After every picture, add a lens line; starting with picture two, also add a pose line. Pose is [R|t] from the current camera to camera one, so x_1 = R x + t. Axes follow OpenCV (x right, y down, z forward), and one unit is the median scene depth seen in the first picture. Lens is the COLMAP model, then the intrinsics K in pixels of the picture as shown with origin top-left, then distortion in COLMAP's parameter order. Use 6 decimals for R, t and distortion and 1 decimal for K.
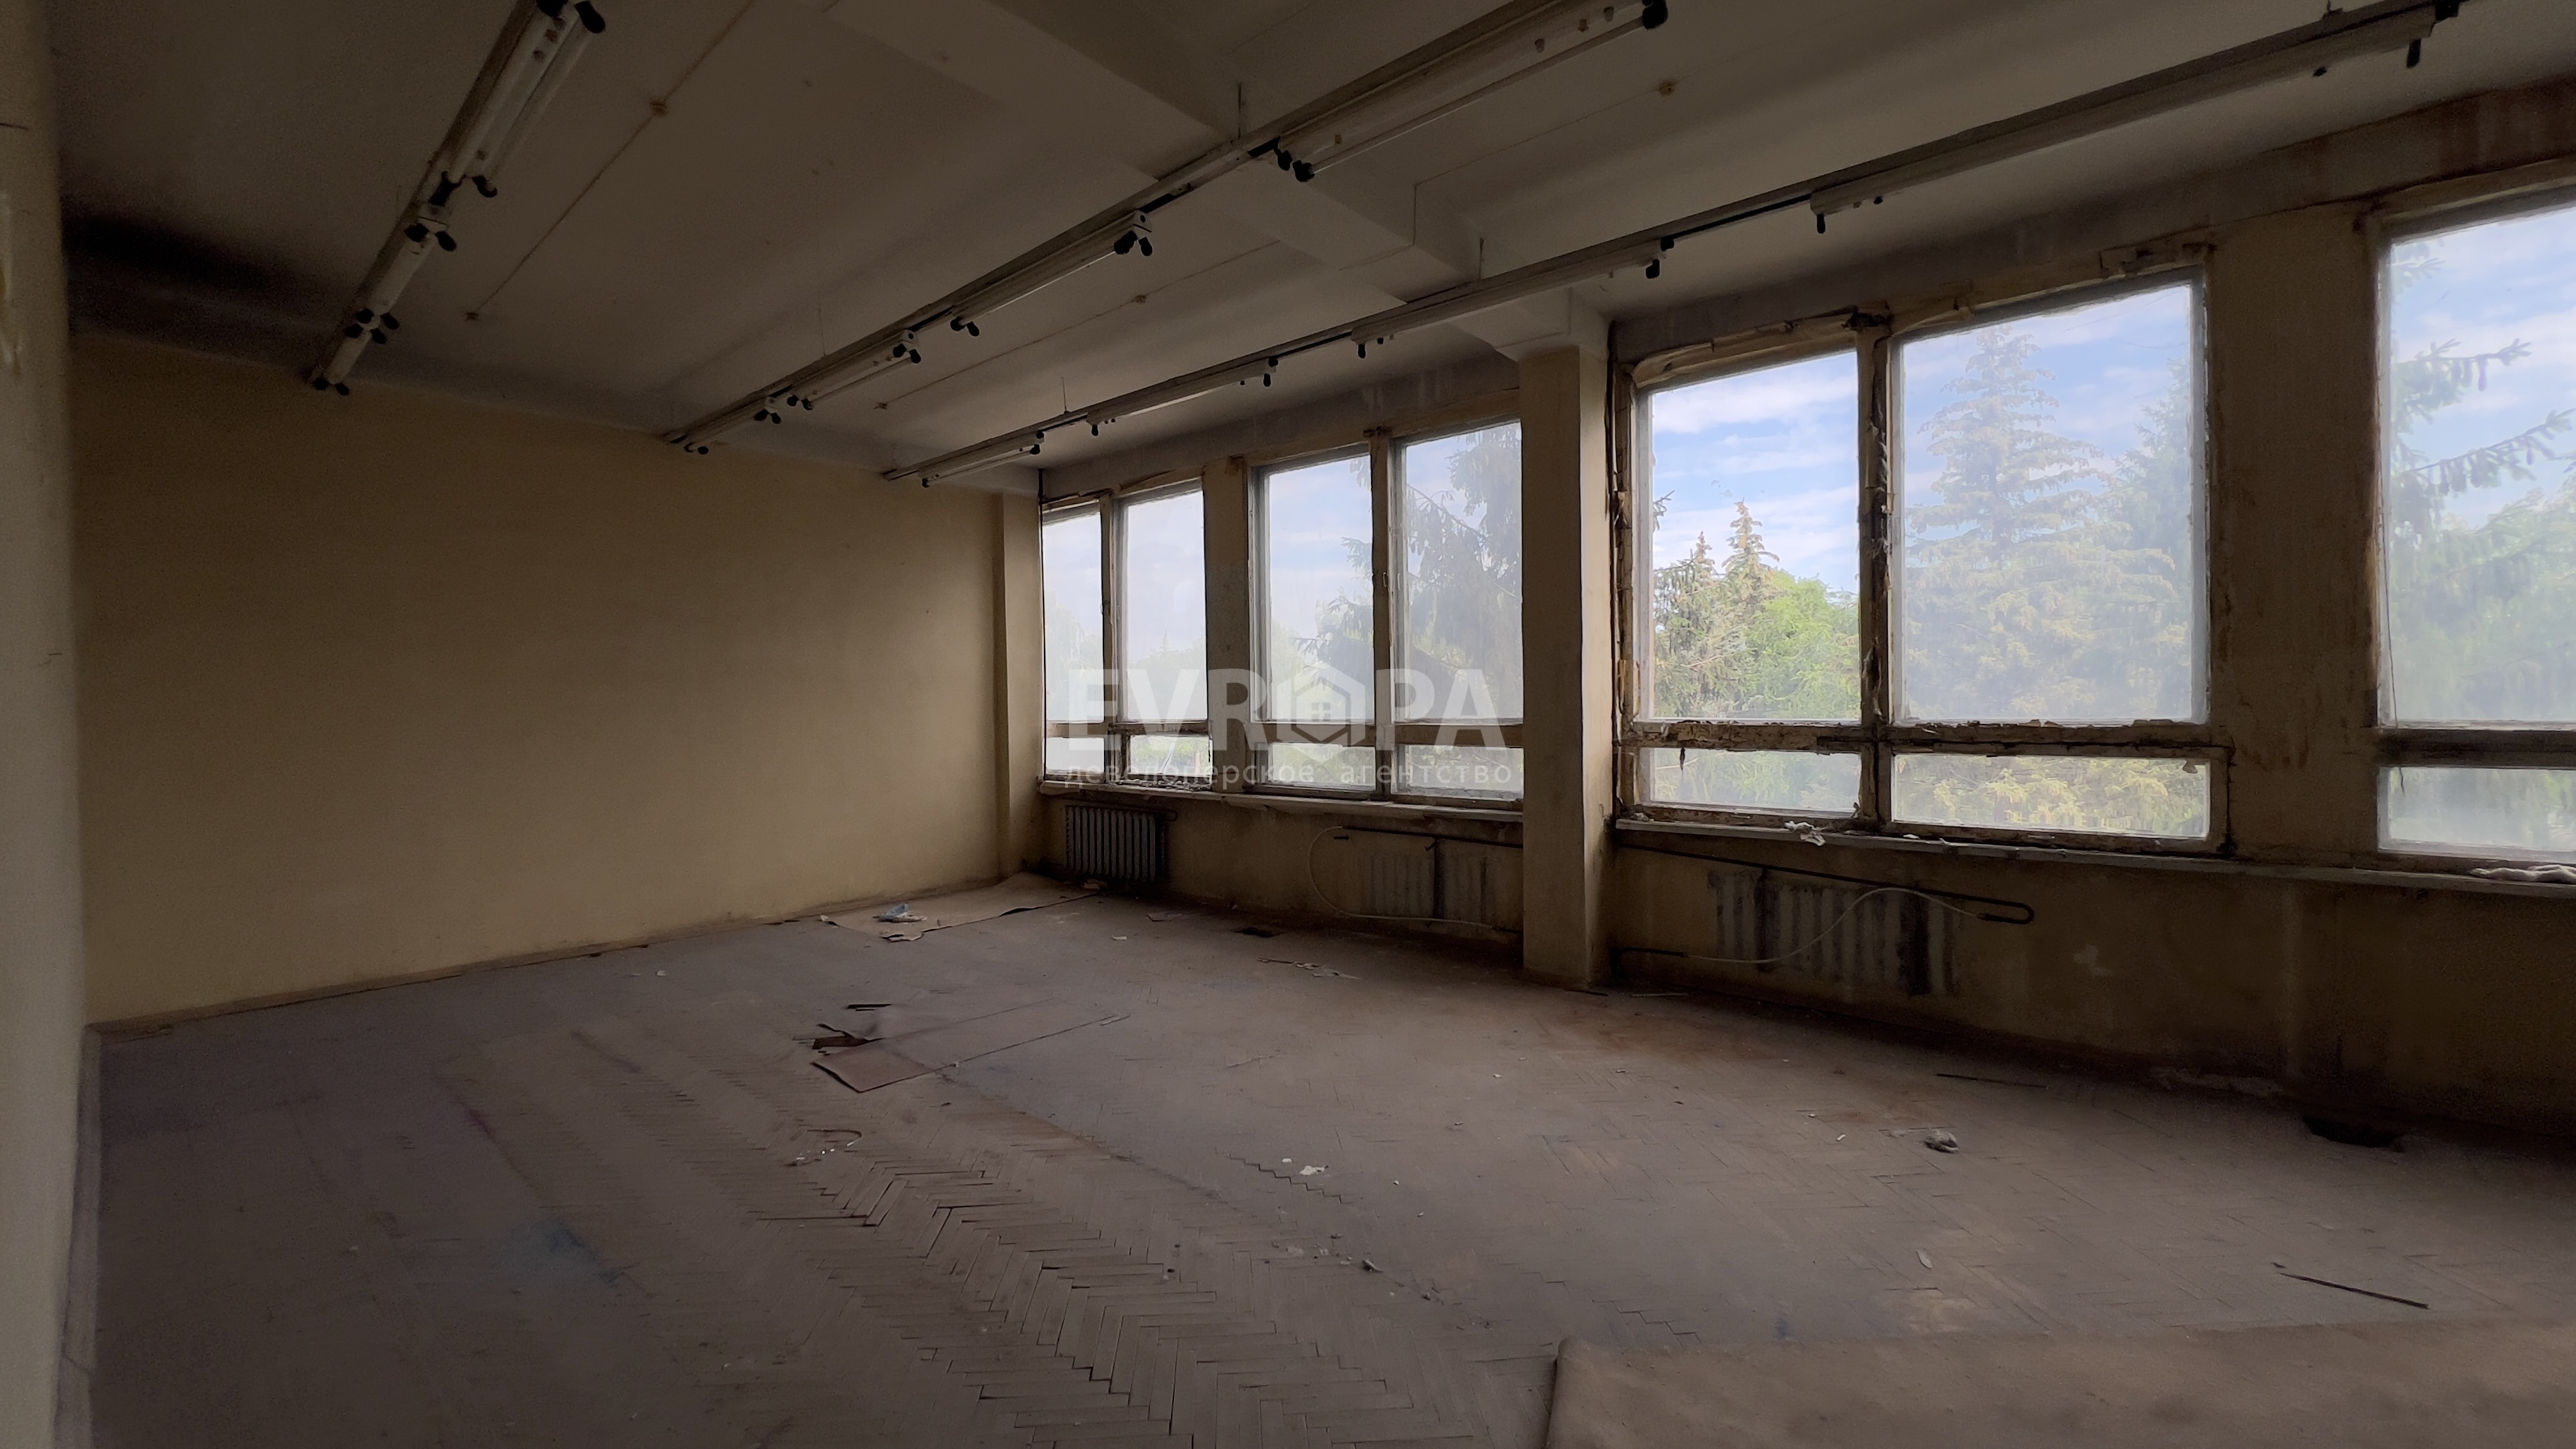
lens RADIAL K [[1076.2, 0, 1323.8], [0, 1076.2, 741.1], [0, 0, 1]] dist [-0.003116, -0.000150]
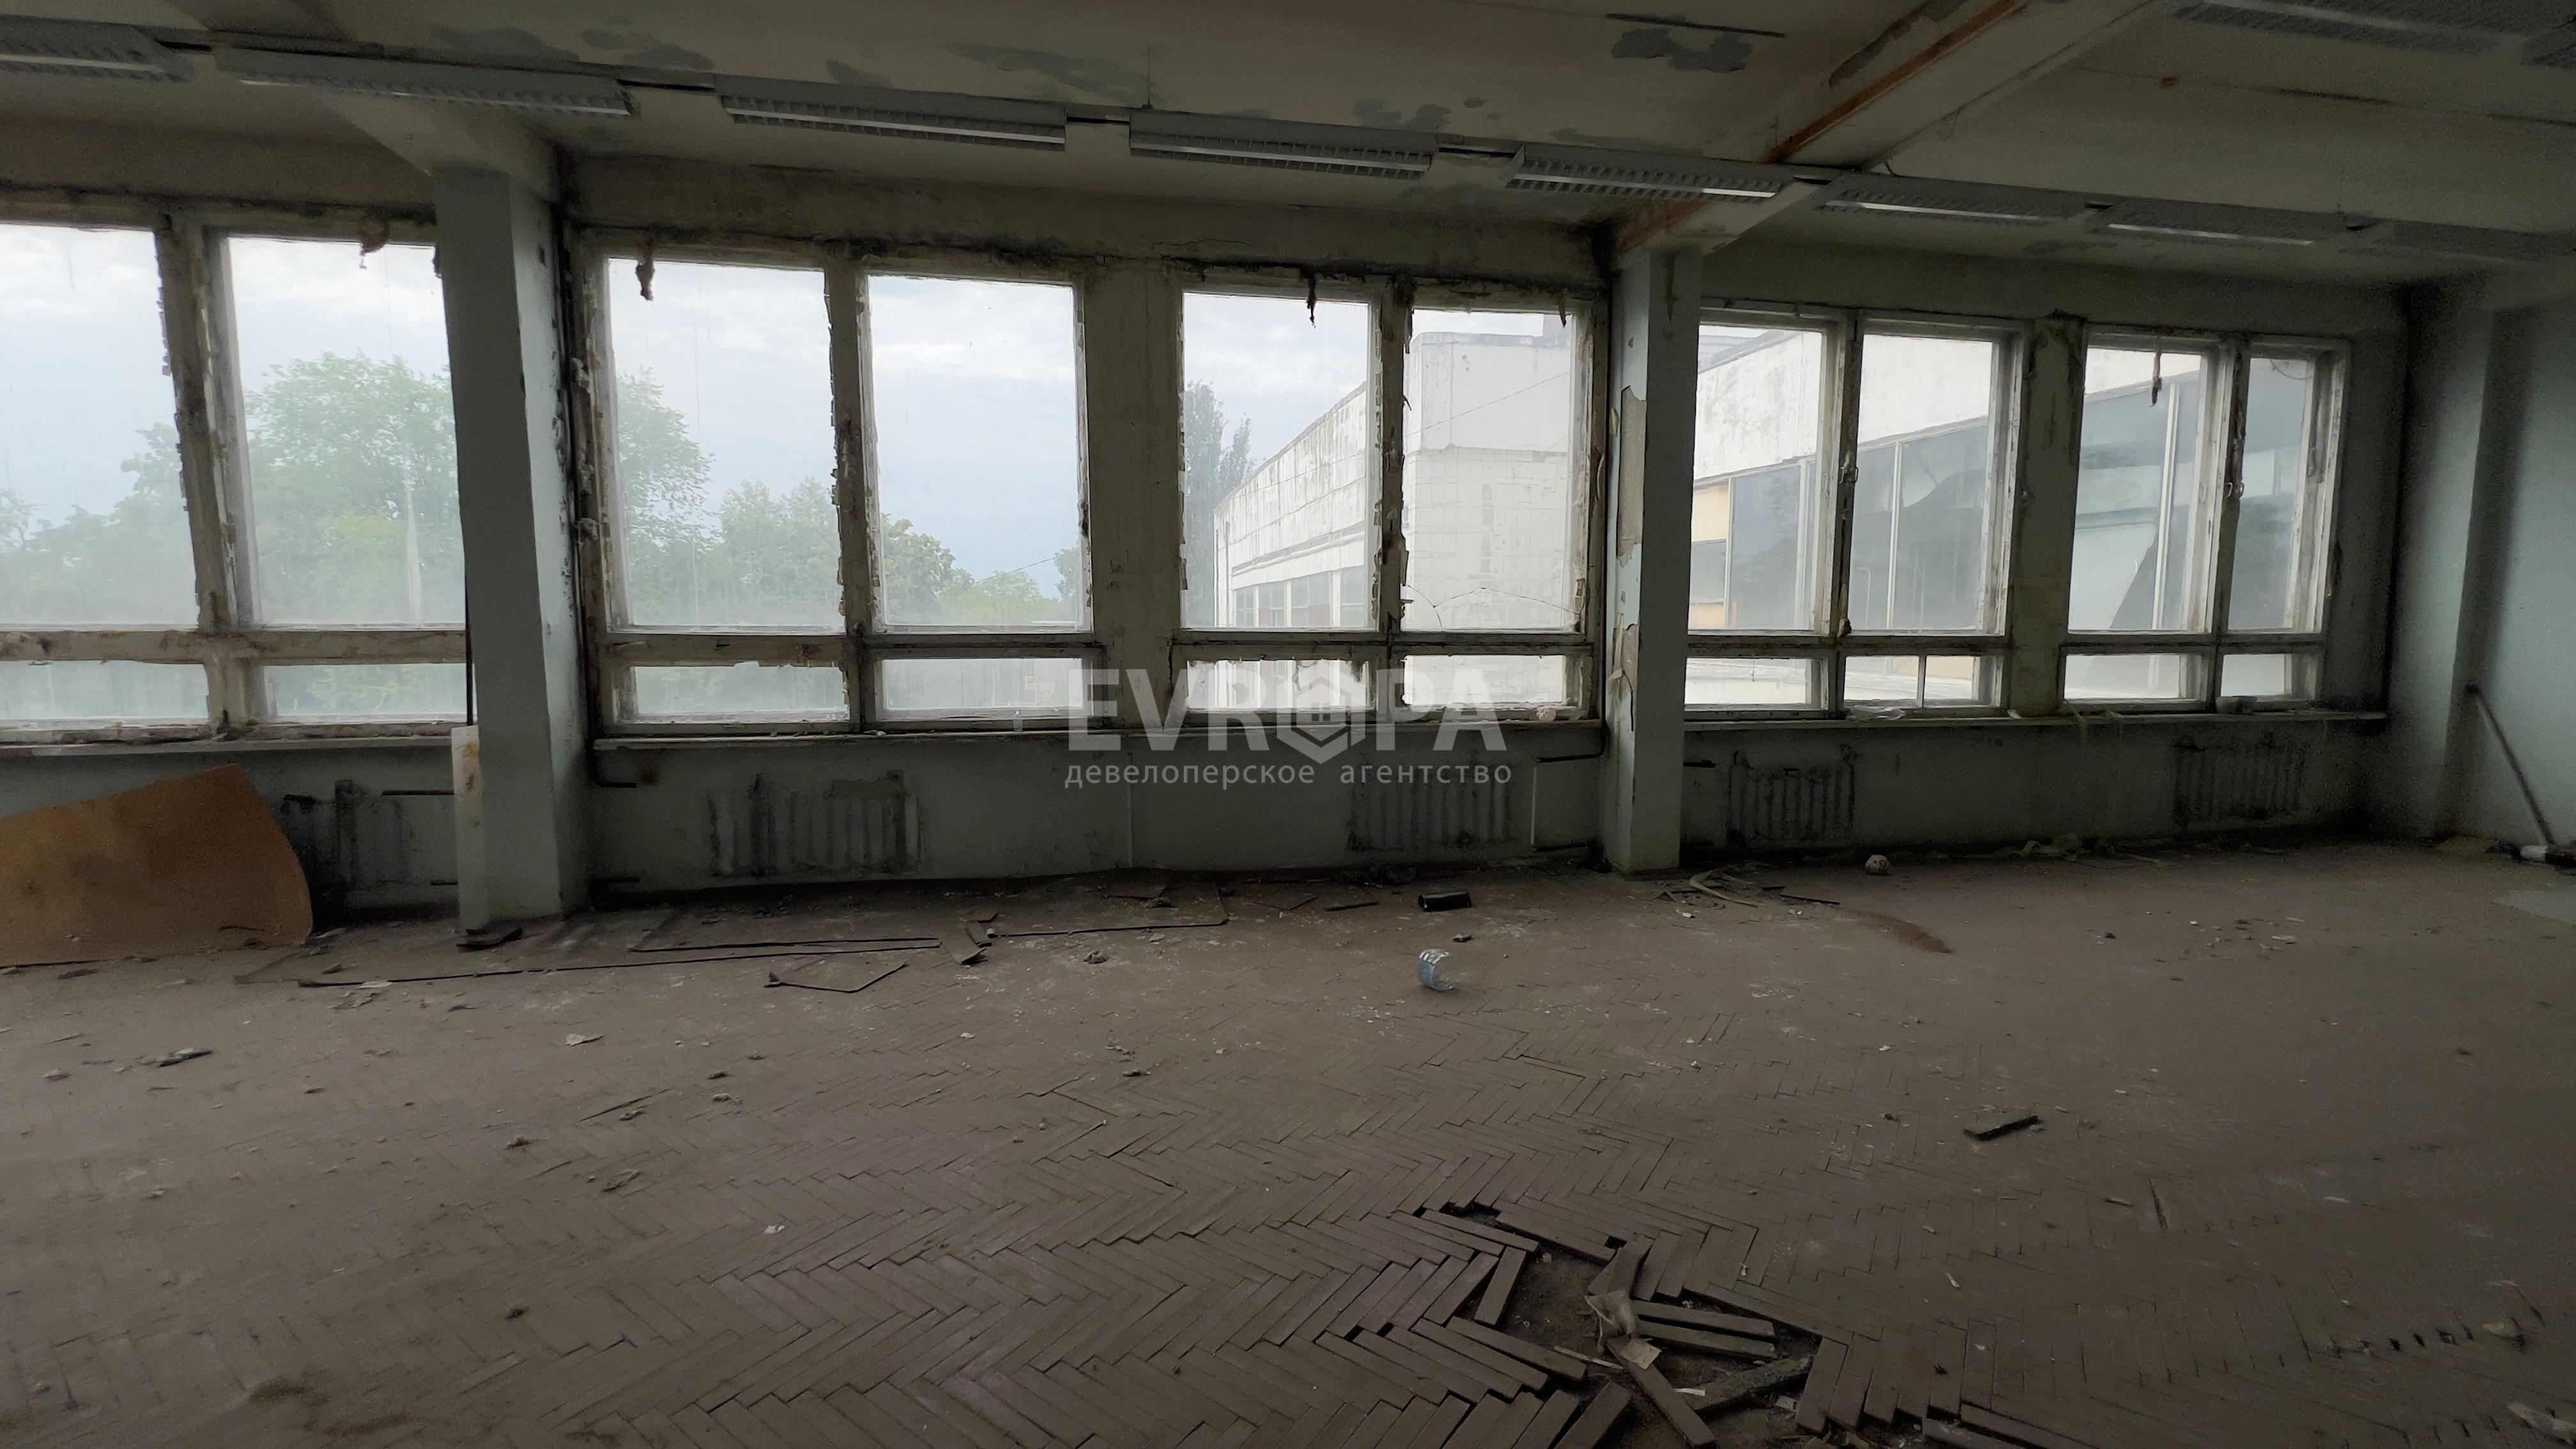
lens RADIAL K [[1032.6, 0, 1281.7], [0, 1032.6, 716.6], [0, 0, 1]] dist [-0.004210, 0.001253]
pose [[0.612463, -0.067410, 0.787620, -0.299839], [0.015754, 0.997200, 0.073098, -0.005328], [-0.790342, -0.032362, 0.611811, 0.263919]]
